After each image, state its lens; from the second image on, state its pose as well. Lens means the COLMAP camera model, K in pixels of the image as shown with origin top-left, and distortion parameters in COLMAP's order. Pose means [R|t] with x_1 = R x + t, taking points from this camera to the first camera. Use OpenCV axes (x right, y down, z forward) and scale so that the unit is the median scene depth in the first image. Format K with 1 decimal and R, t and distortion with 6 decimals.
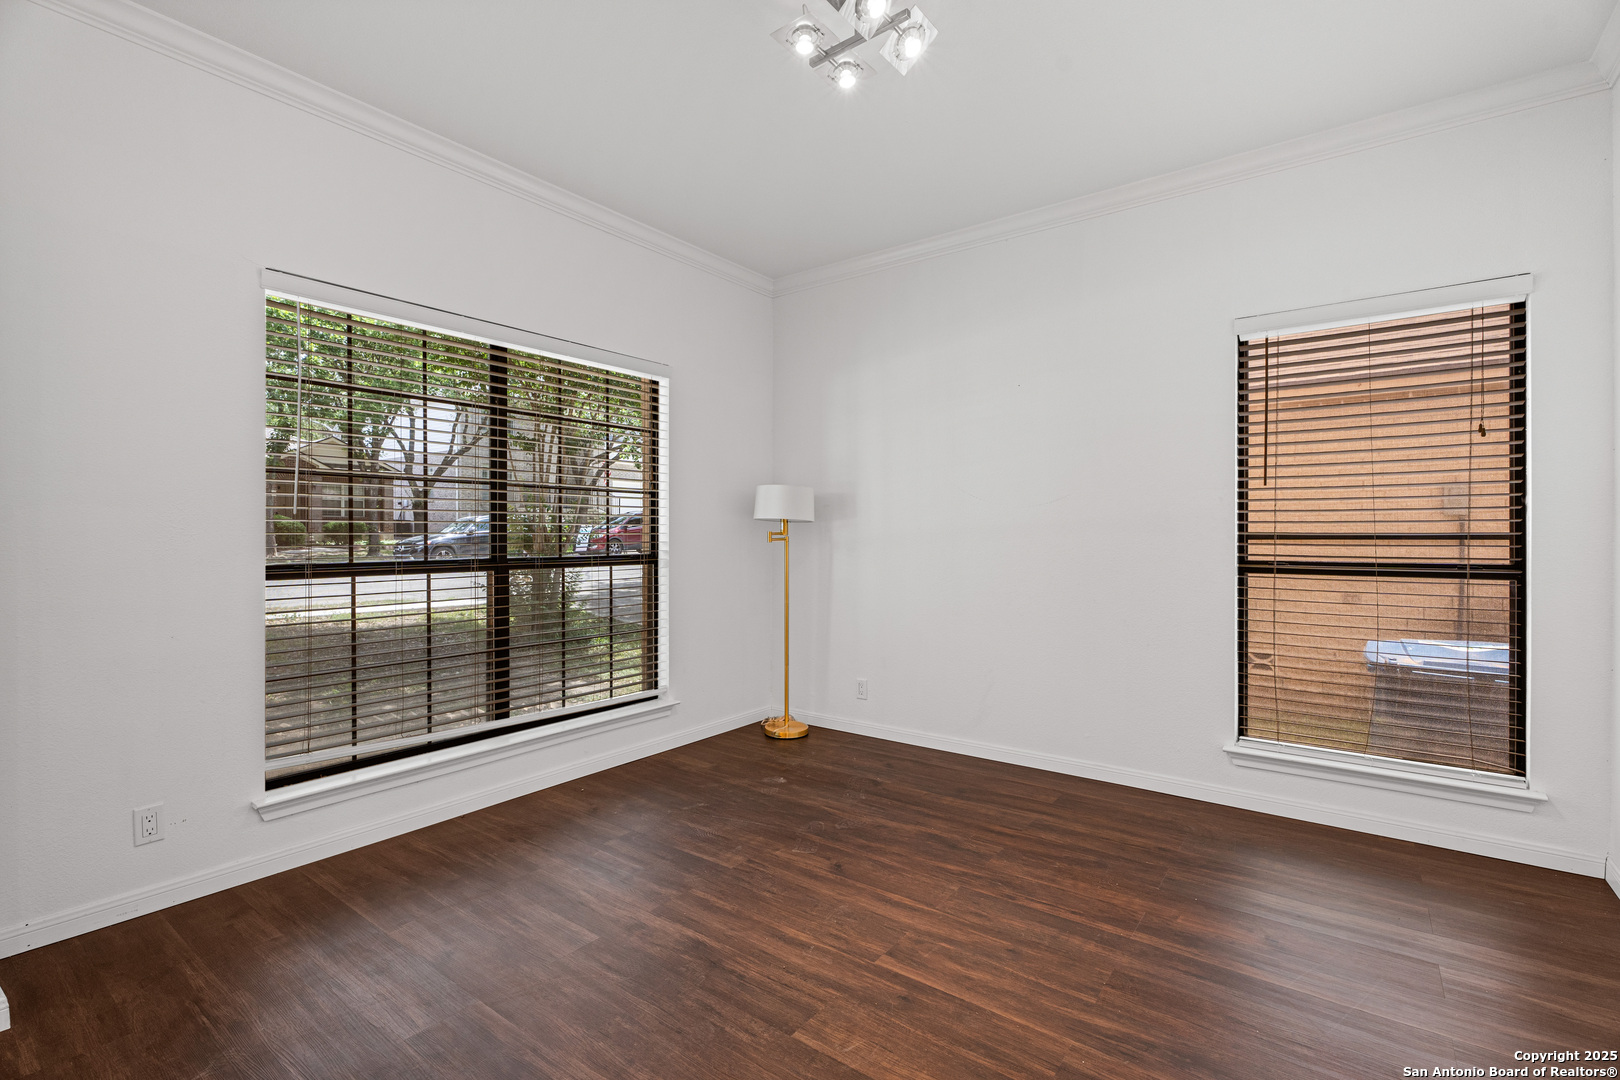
lens RADIAL K [[721.7, 0, 804.7], [0, 721.7, 540.6], [0, 0, 1]] dist [-0.001399, -0.000776]
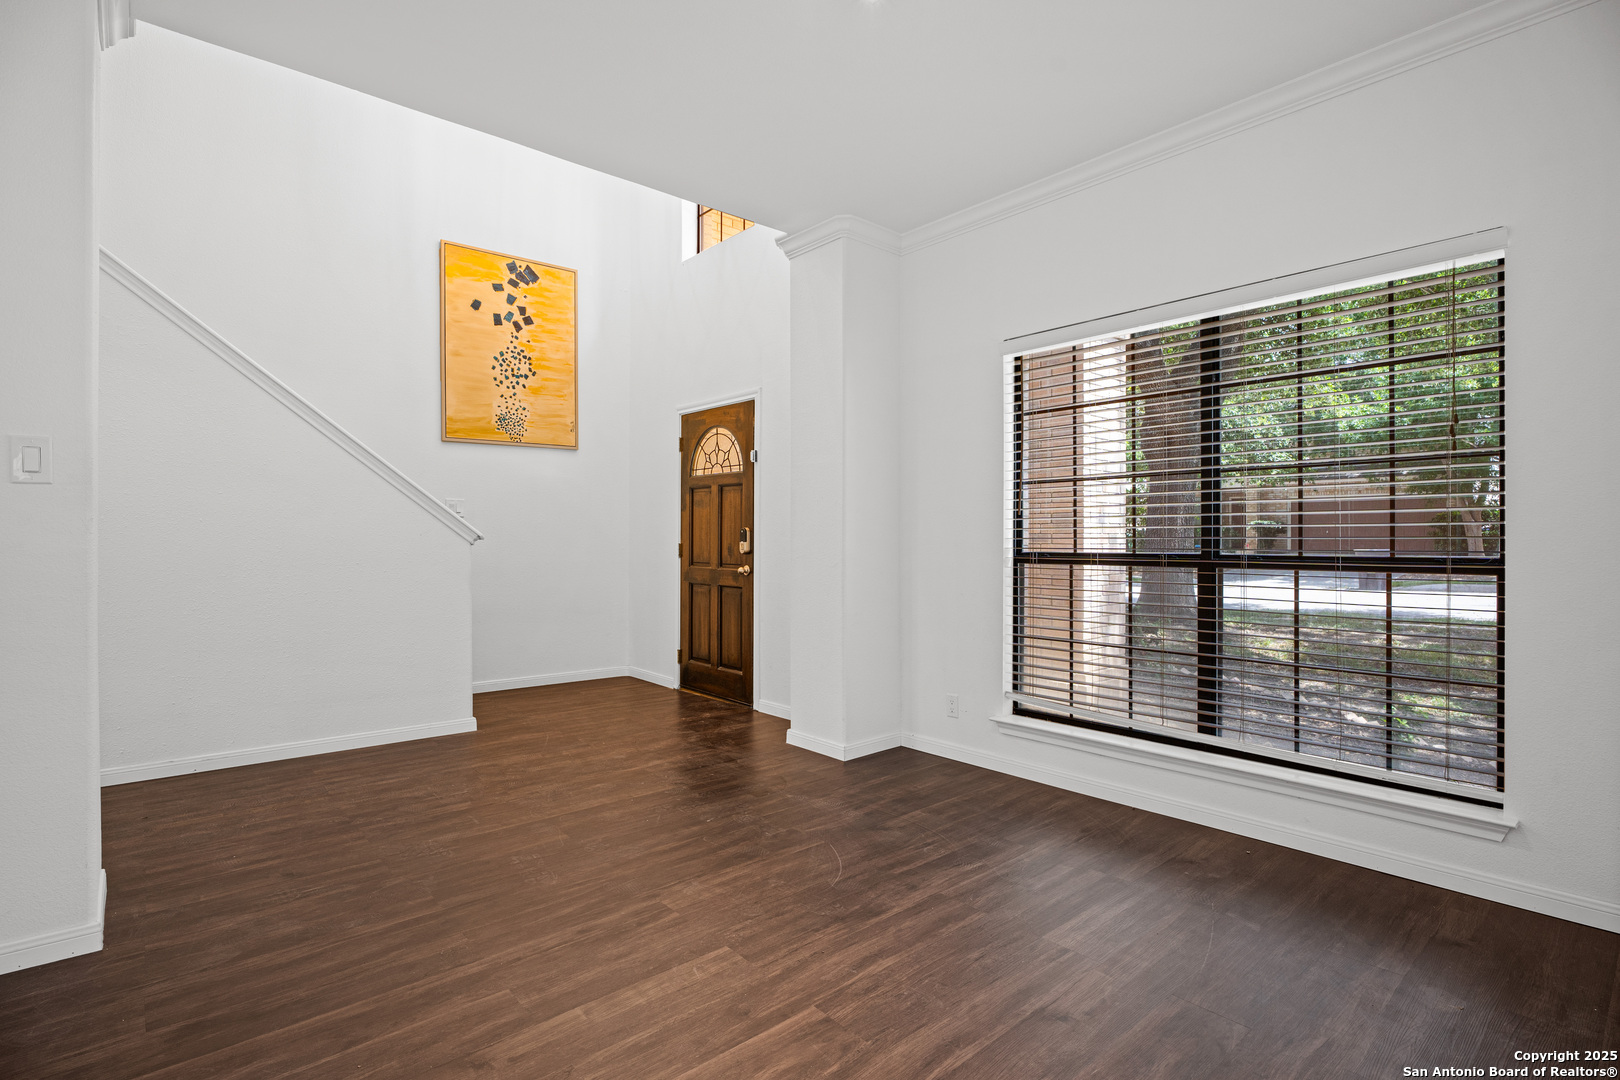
lens RADIAL K [[765.8, 0, 806.8], [0, 765.8, 537.3], [0, 0, 1]] dist [-0.010191, -0.000939]
pose [[-0.195913, -0.000401, -0.980621, 0.912467], [-0.004819, 0.999988, 0.000554, 0.008199], [0.980609, 0.004834, -0.195912, 1.052534]]
